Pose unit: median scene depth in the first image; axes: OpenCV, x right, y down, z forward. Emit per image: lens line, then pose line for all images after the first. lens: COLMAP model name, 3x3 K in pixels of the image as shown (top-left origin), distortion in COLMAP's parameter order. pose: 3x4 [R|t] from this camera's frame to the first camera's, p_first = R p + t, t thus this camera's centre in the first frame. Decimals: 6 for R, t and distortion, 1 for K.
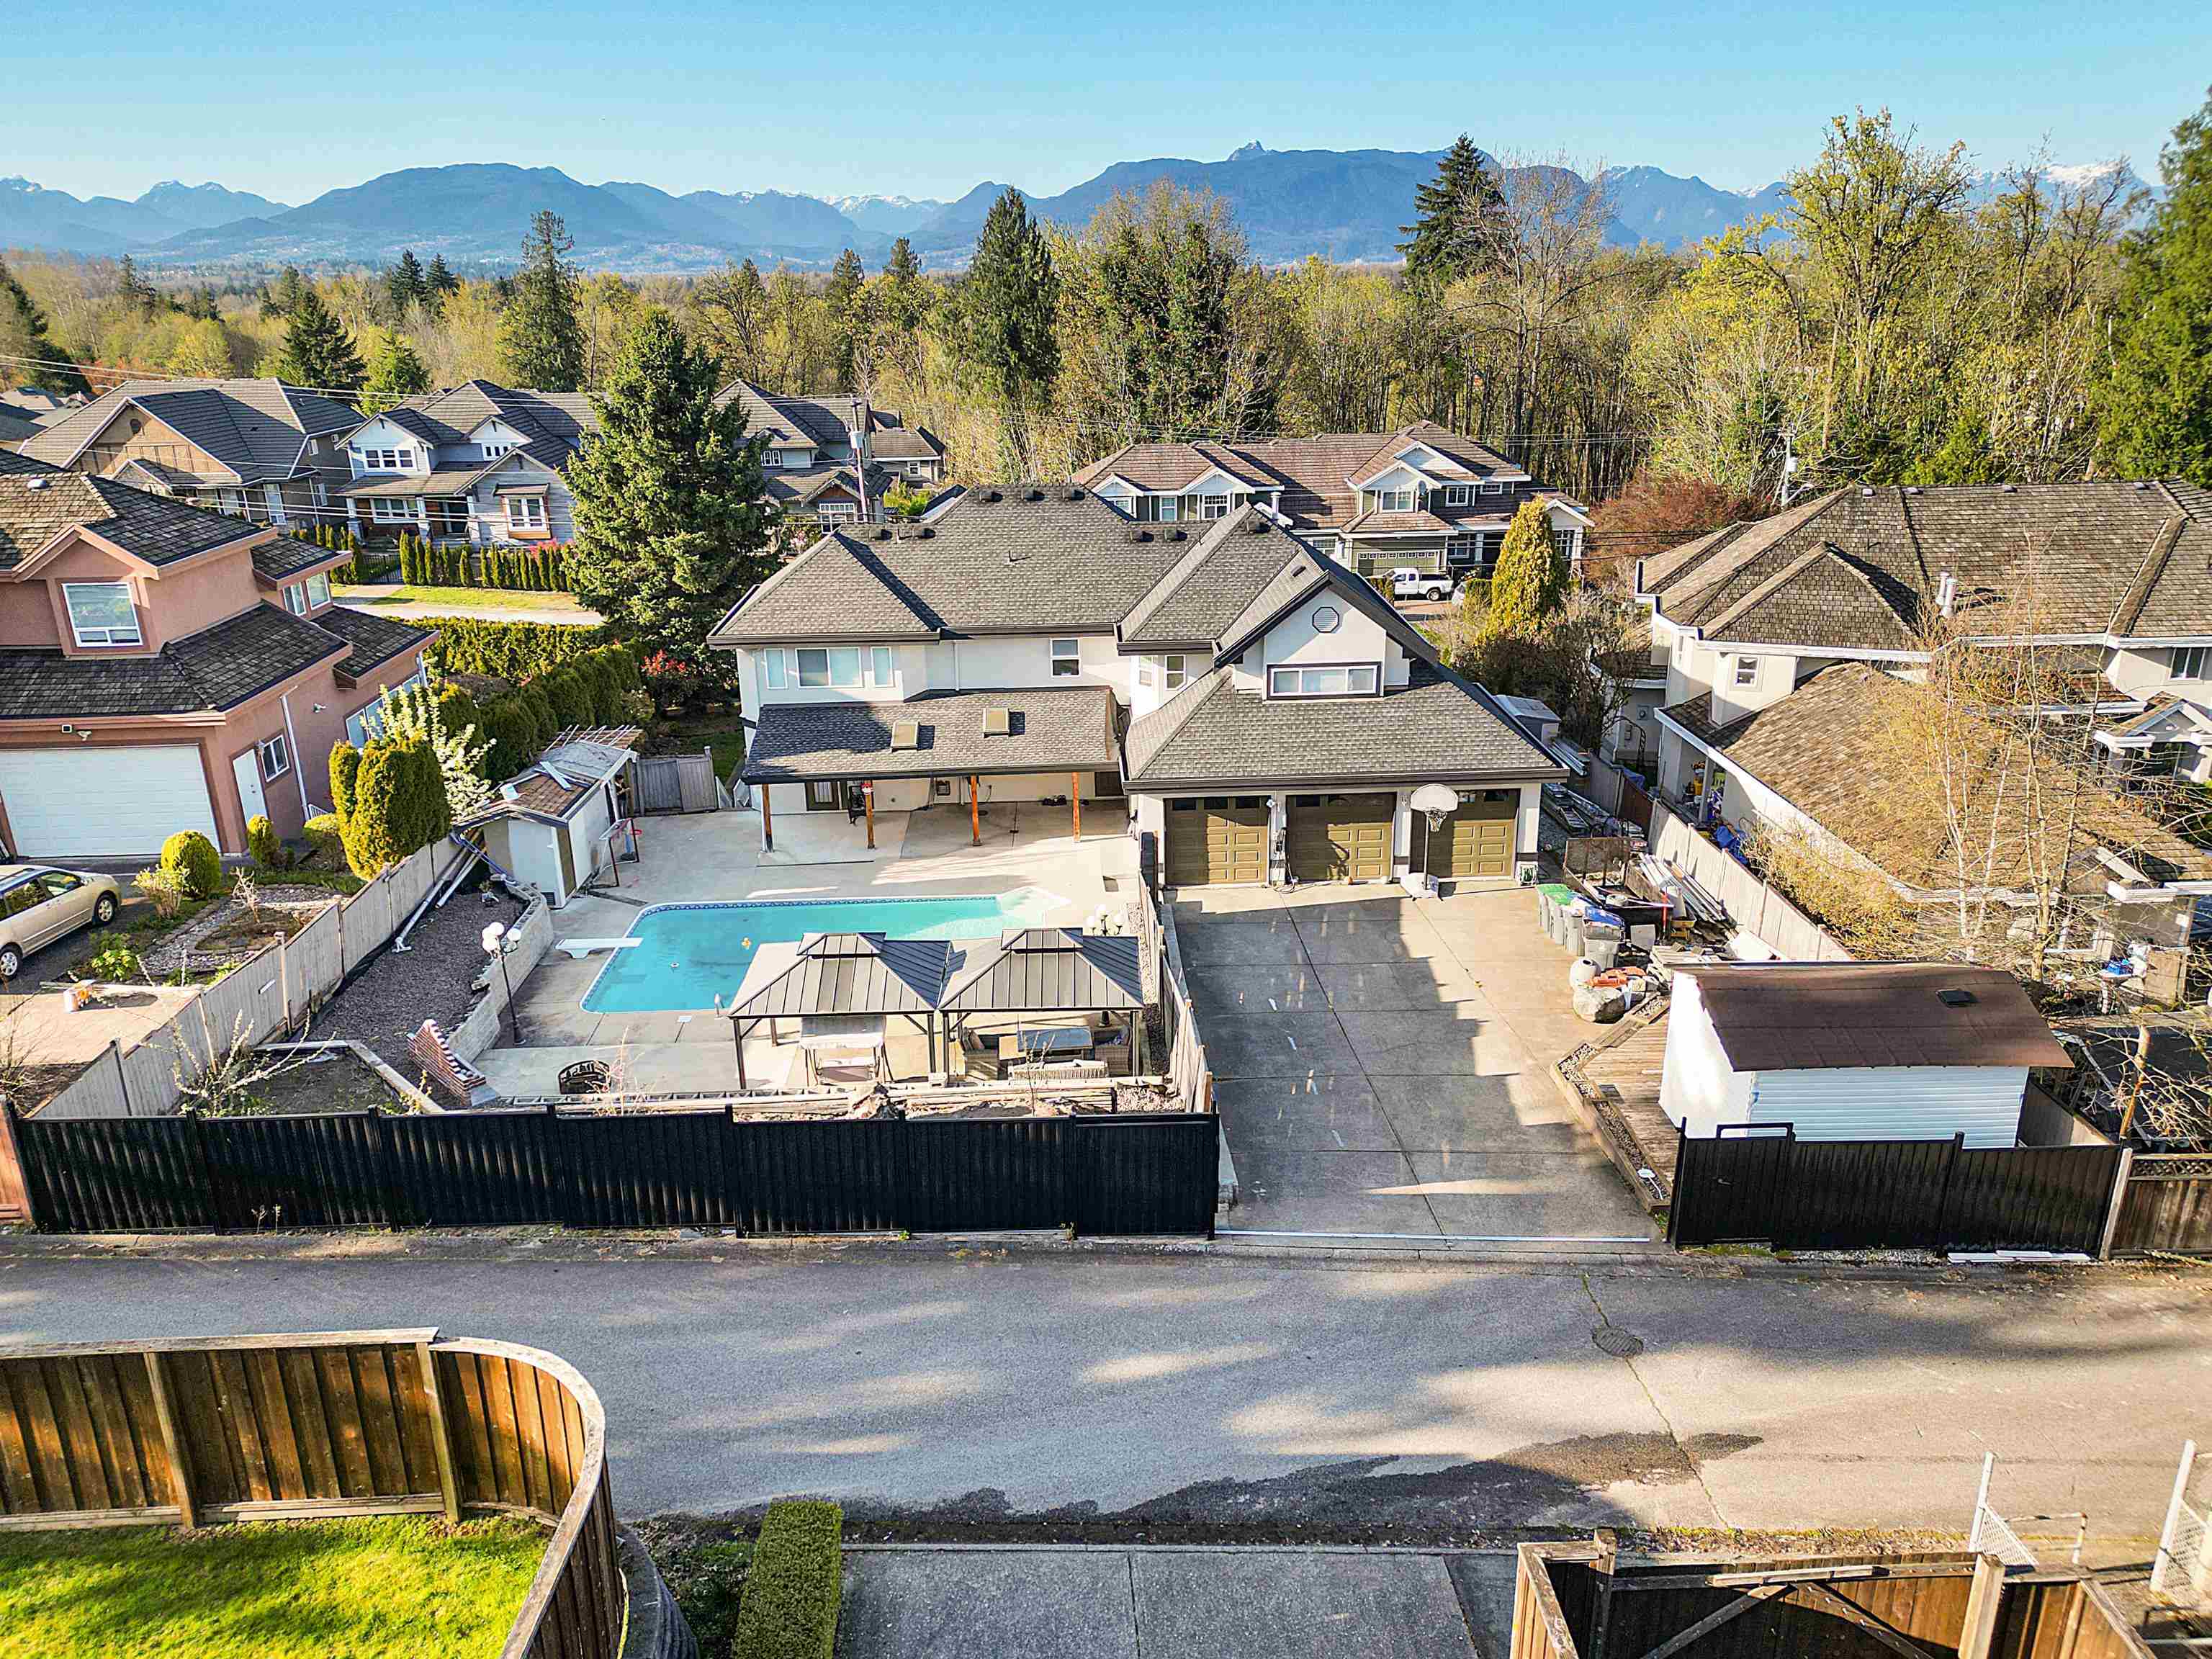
lens RADIAL K [[1559.4, 0, 1105.6], [0, 1559.4, 825.6], [0, 0, 1]] dist [0.053473, -0.042057]
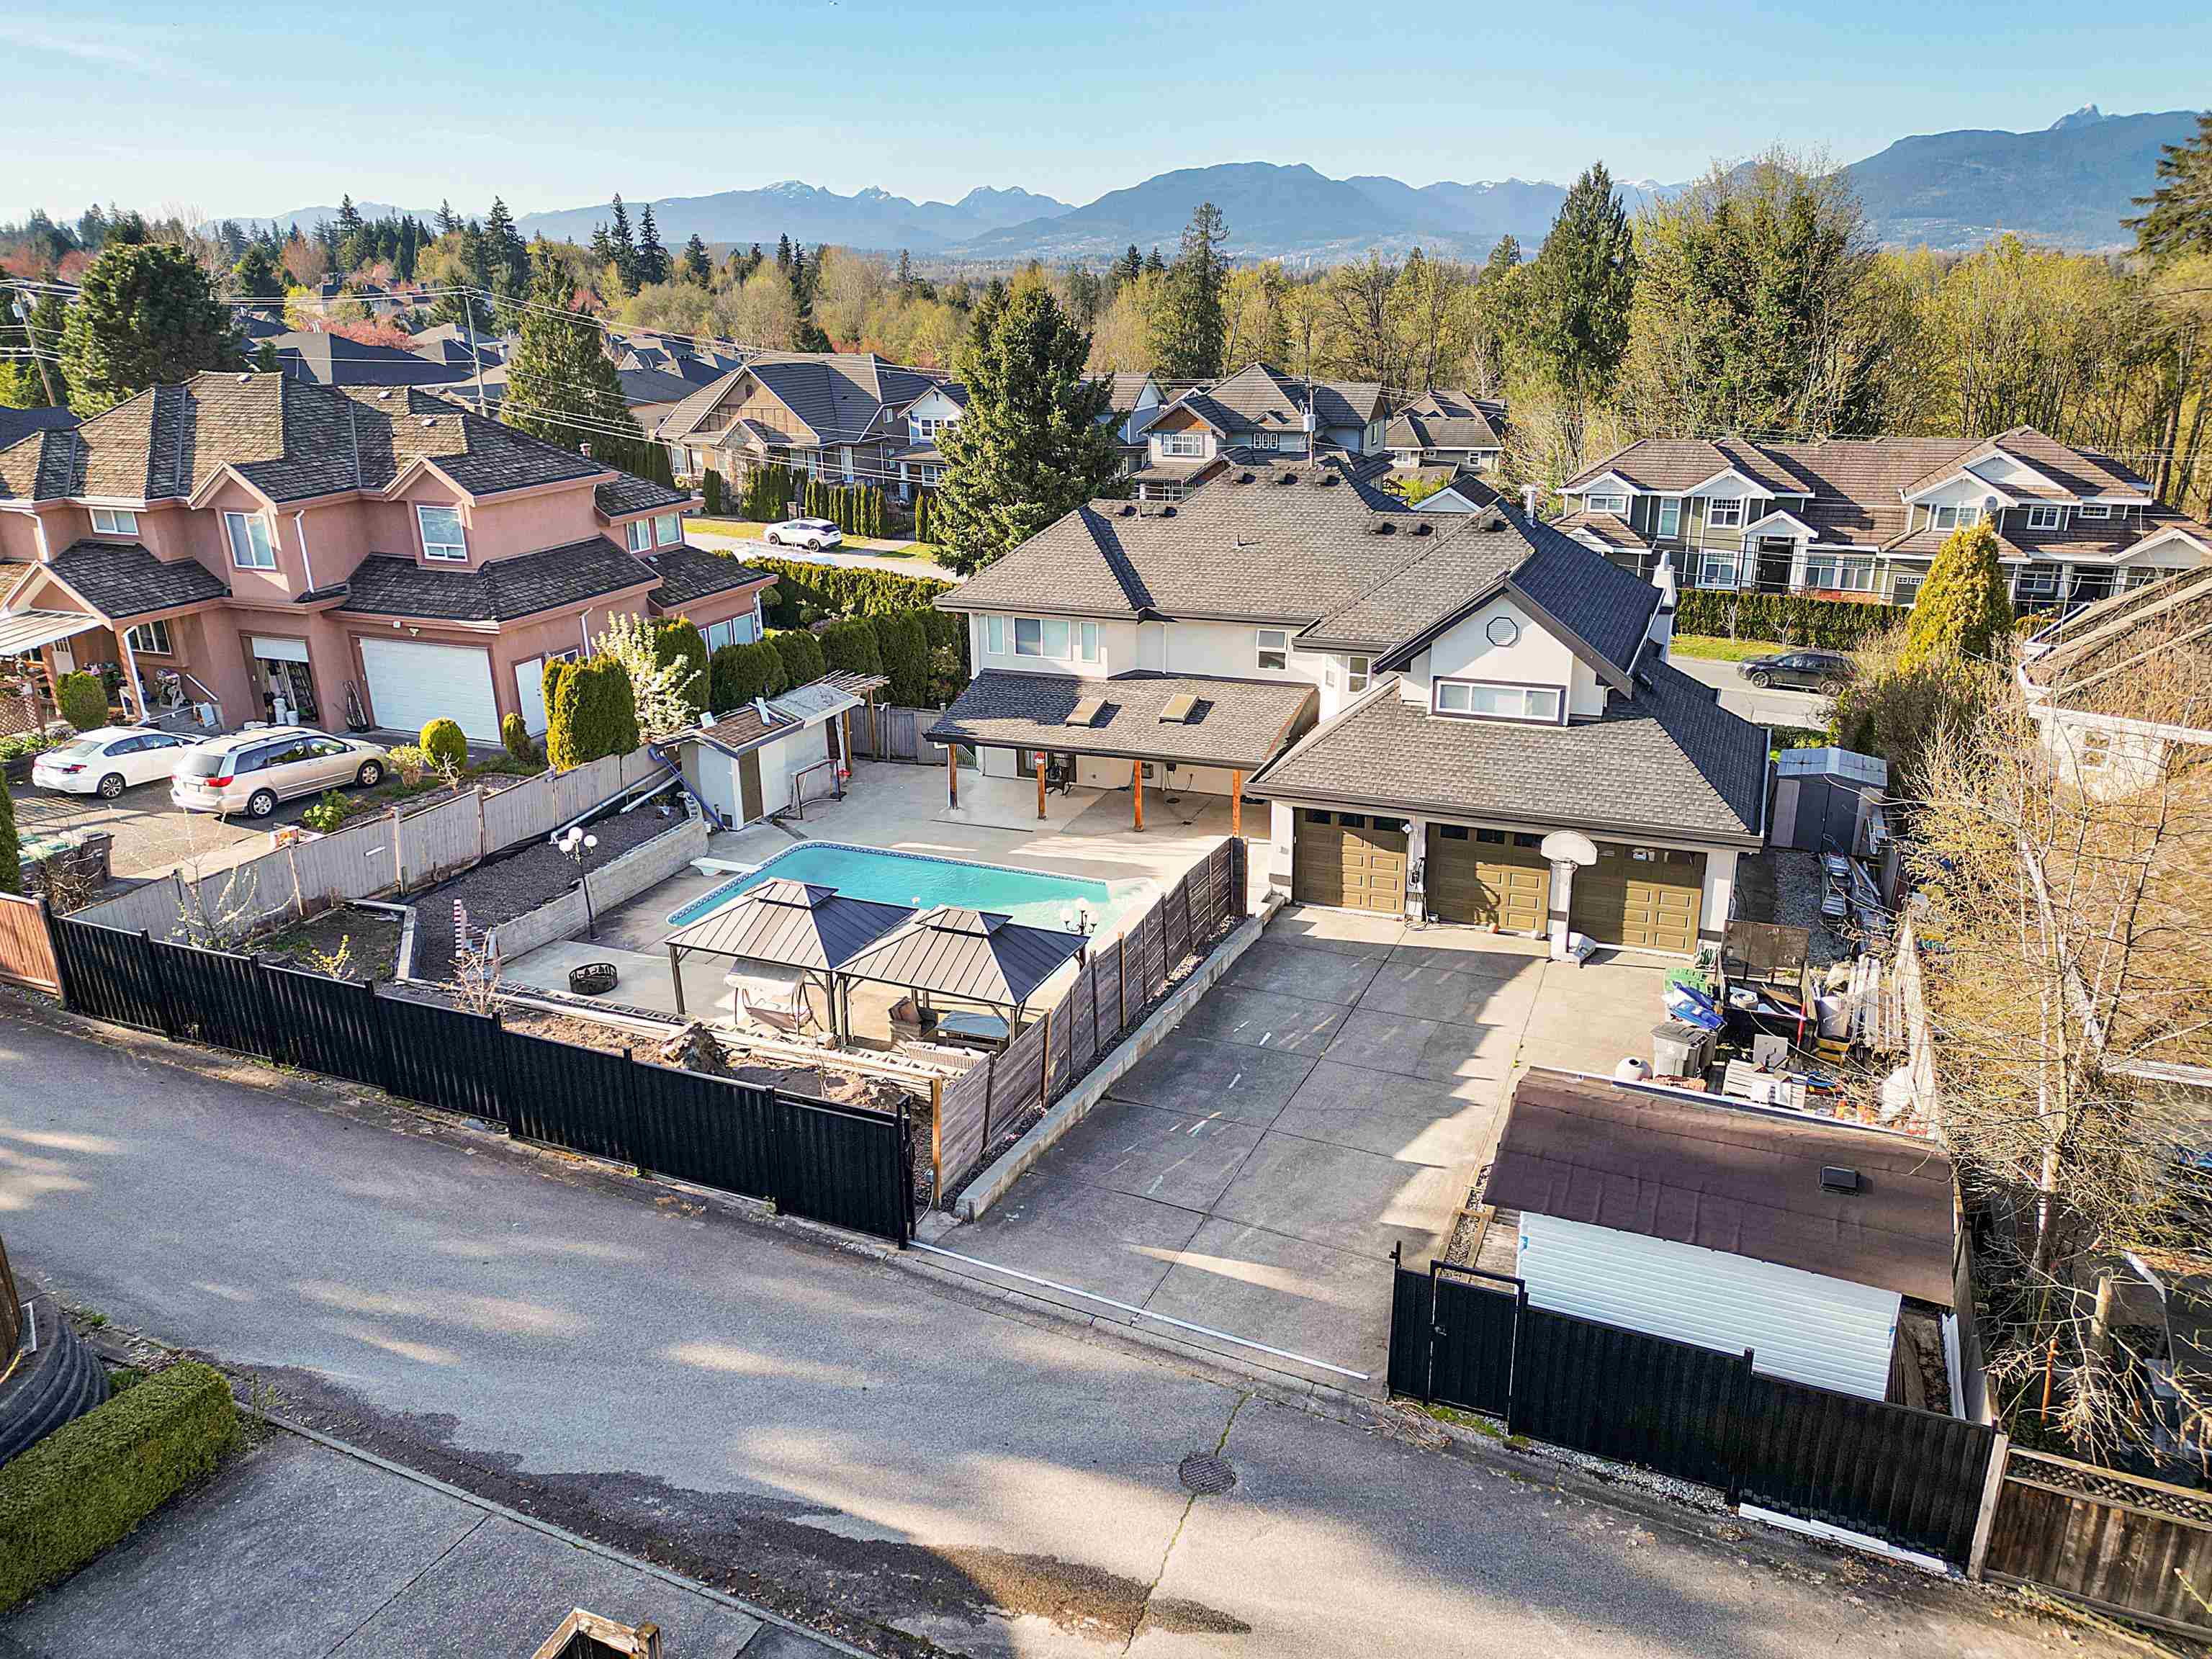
lens RADIAL K [[1559.4, 0, 1101.2], [0, 1559.4, 824.6], [0, 0, 1]] dist [0.053473, -0.042057]
pose [[0.909150, 0.139630, -0.392363, 0.293427], [-0.137587, 0.989924, 0.033479, -0.021966], [0.393084, 0.023547, 0.919201, 0.096979]]
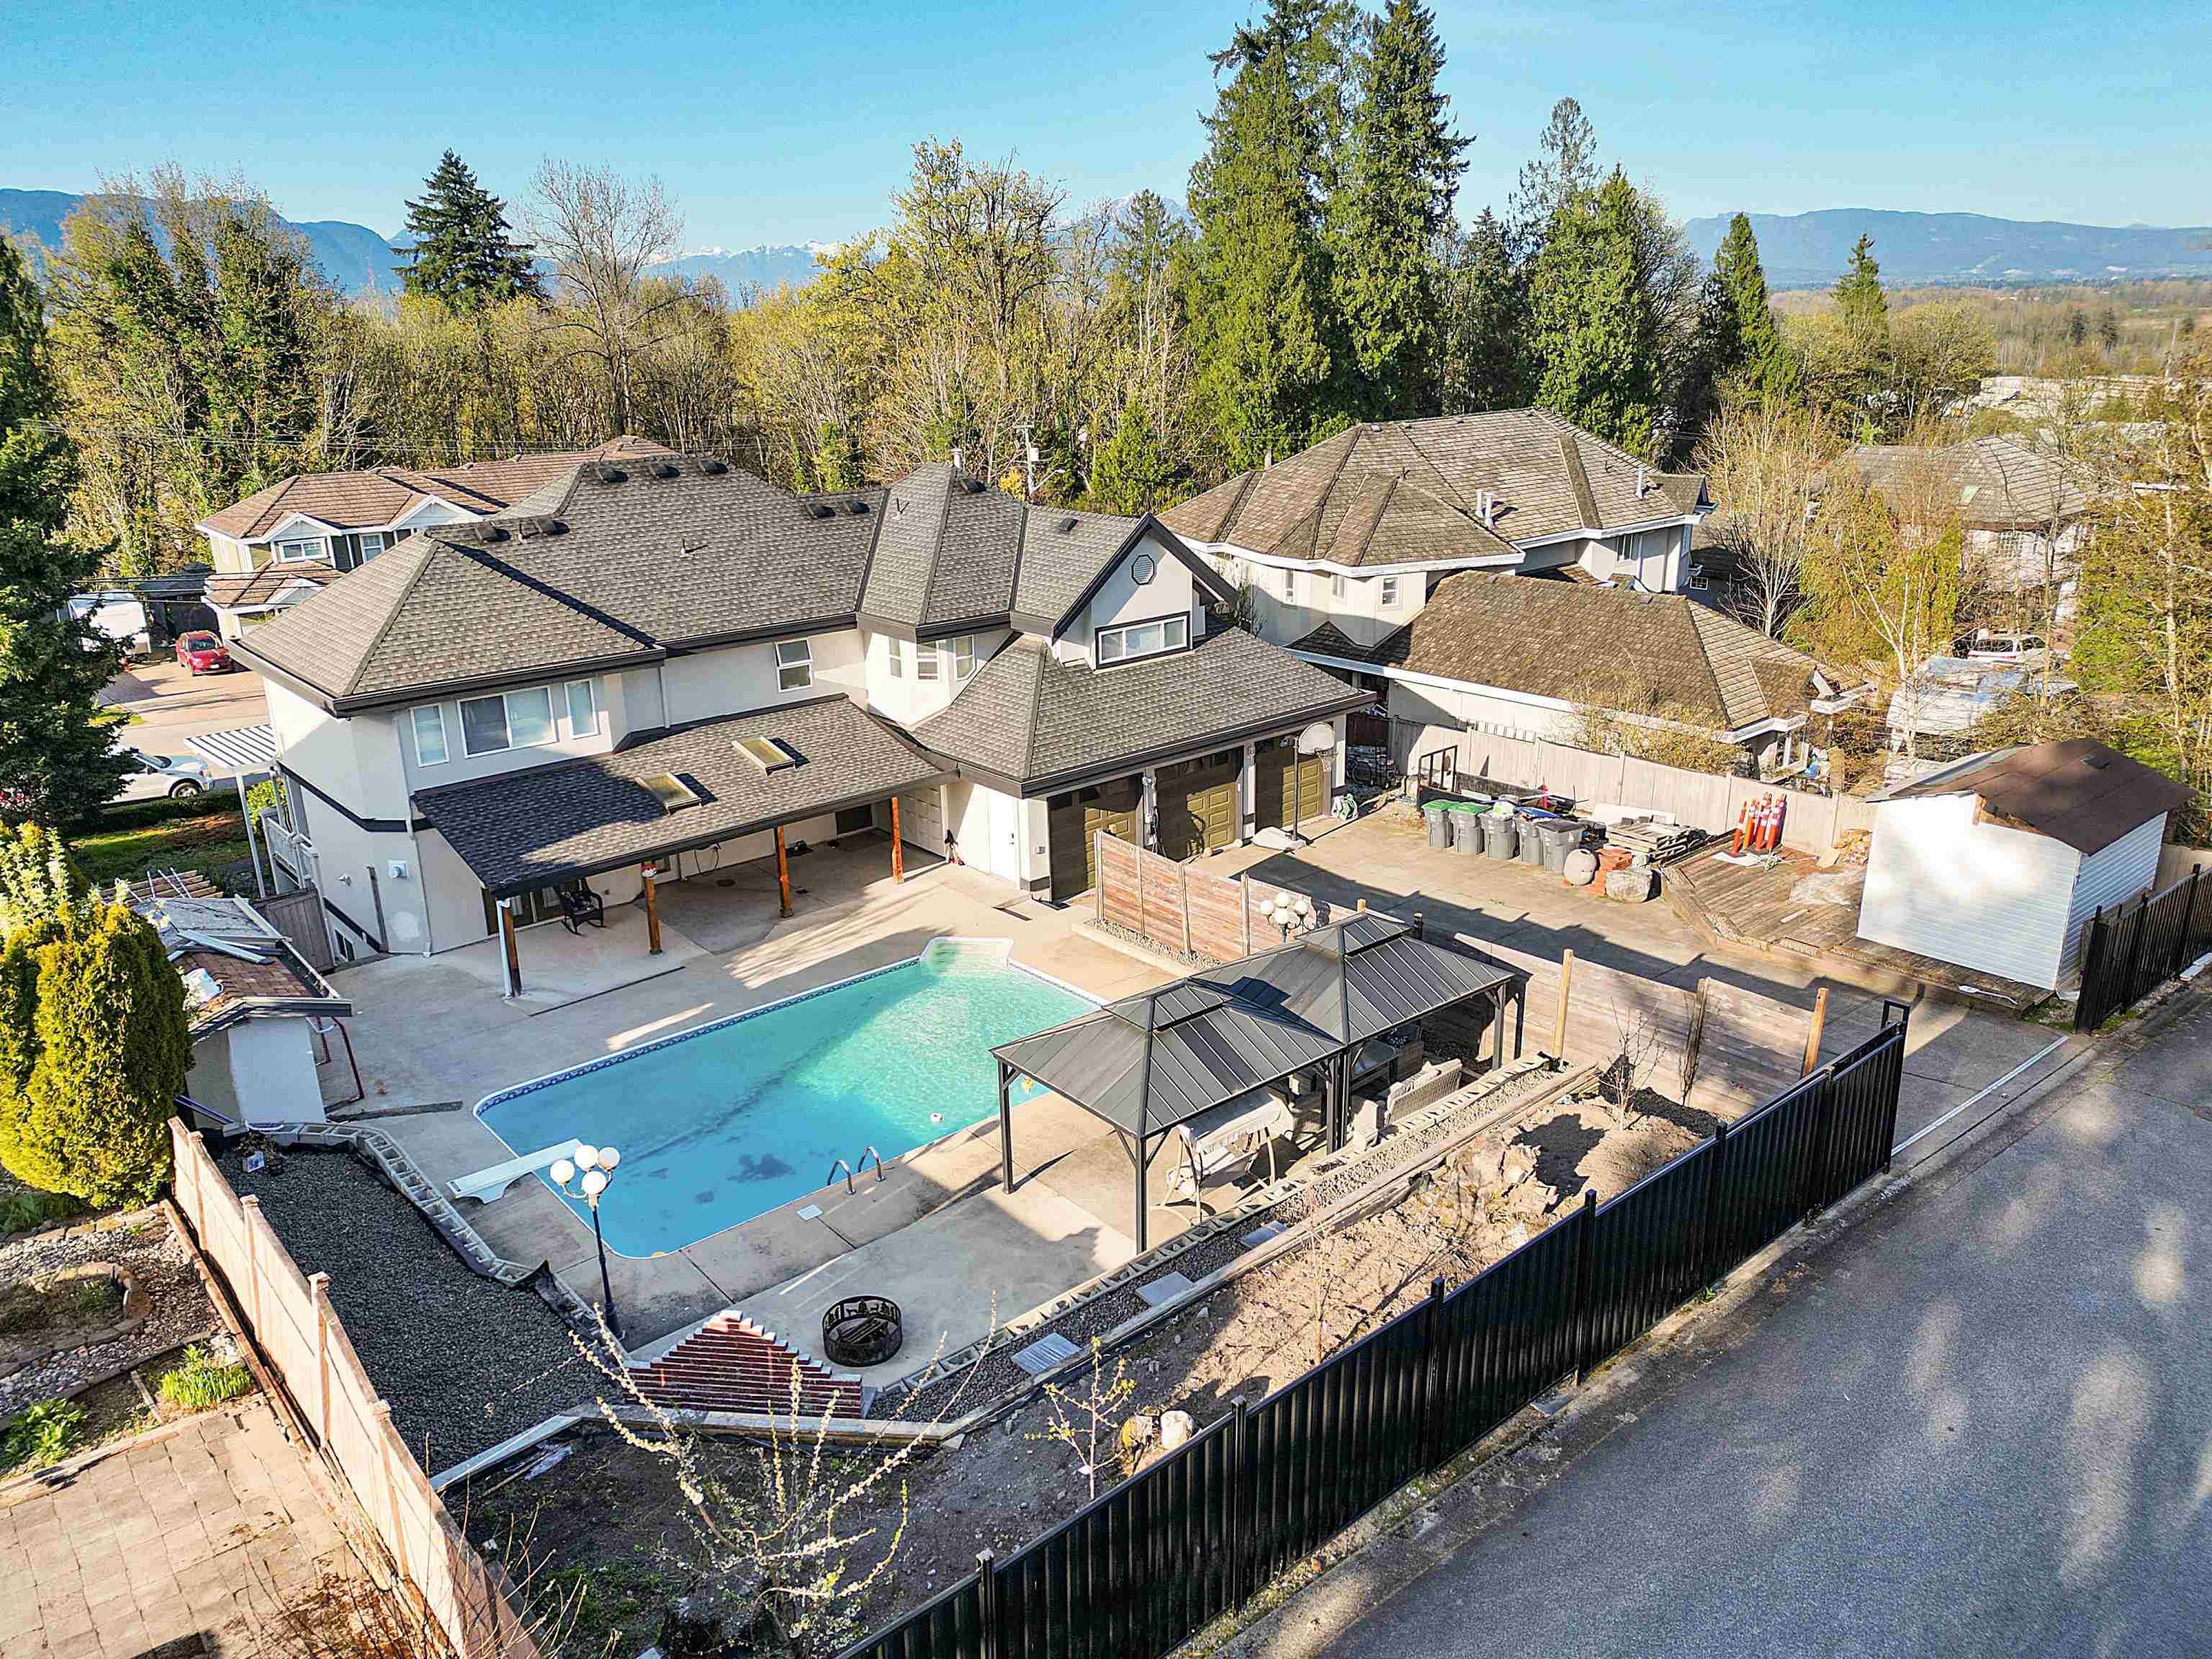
lens RADIAL K [[1559.4, 0, 1118.9], [0, 1559.4, 830.8], [0, 0, 1]] dist [0.053473, -0.042057]
pose [[0.776174, -0.197210, 0.598883, -0.426366], [0.215680, 0.975572, 0.041724, -0.026037], [-0.592482, 0.096782, 0.799749, 0.306641]]
